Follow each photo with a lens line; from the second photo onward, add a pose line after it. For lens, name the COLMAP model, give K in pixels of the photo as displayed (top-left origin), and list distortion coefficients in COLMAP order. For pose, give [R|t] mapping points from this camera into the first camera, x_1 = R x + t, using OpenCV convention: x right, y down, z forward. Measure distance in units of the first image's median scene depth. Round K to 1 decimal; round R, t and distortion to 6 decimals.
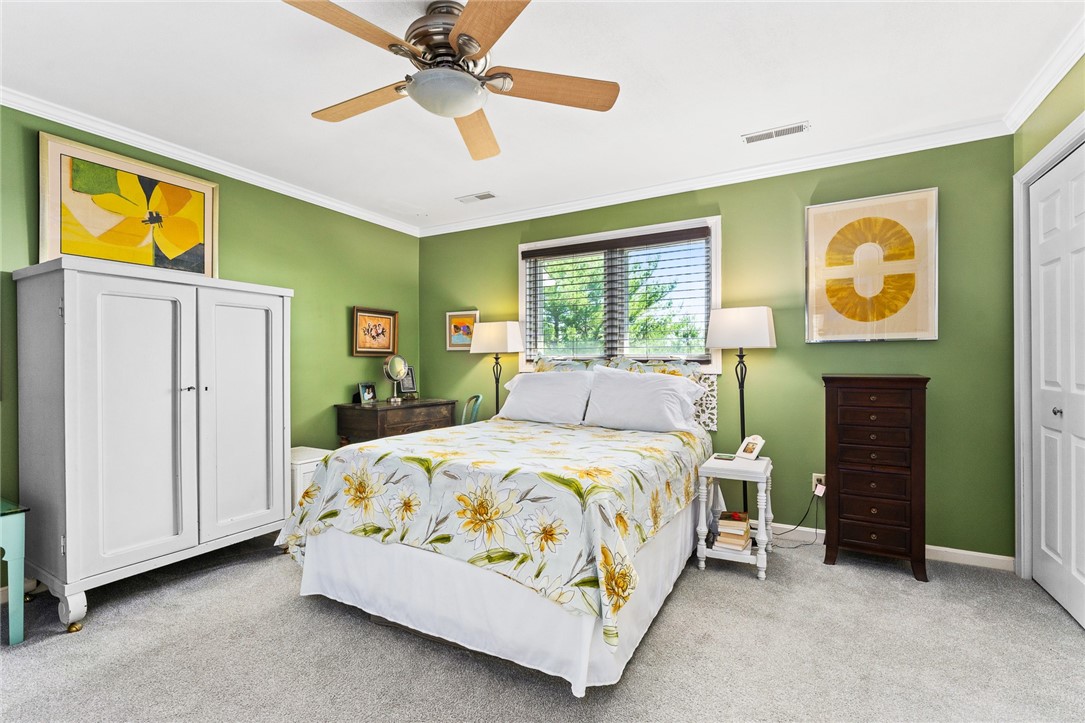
lens RADIAL K [[476.9, 0, 543.2], [0, 476.9, 361.1], [0, 0, 1]] dist [-0.000462, -0.000014]
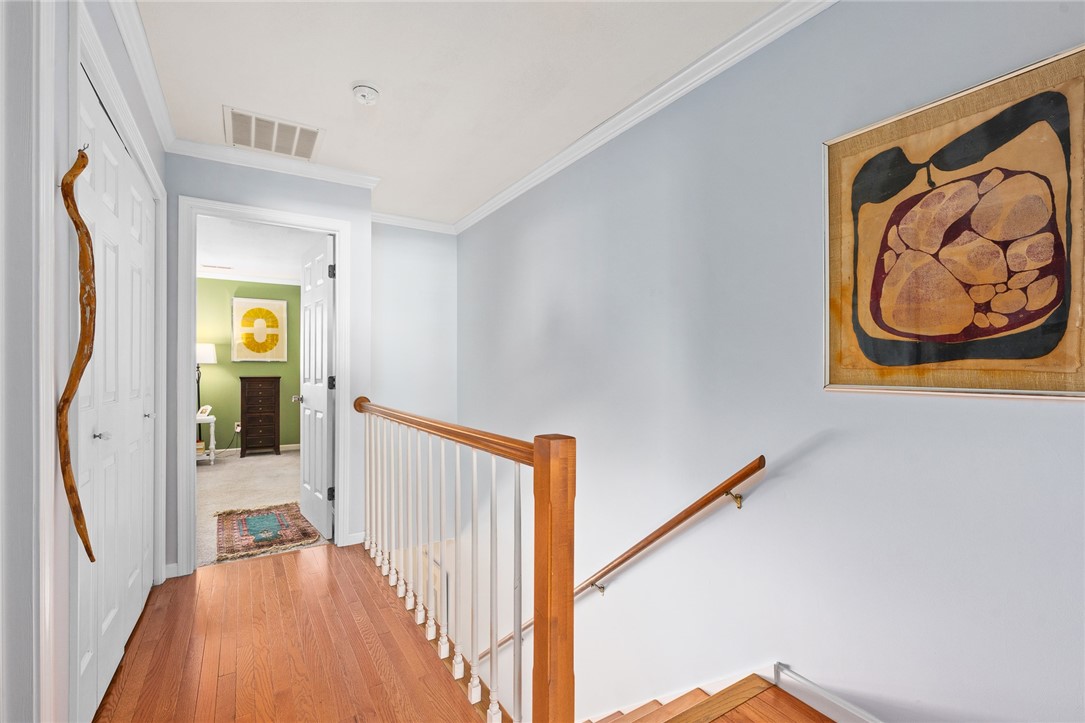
lens RADIAL K [[489.7, 0, 538.4], [0, 489.7, 378.5], [0, 0, 1]] dist [-0.001640, -0.000075]
pose [[0.482615, 0.001119, 0.875832, -0.742233], [-0.000703, 0.999999, -0.000890, 0.040492], [-0.875832, -0.000186, 0.482615, -1.325265]]
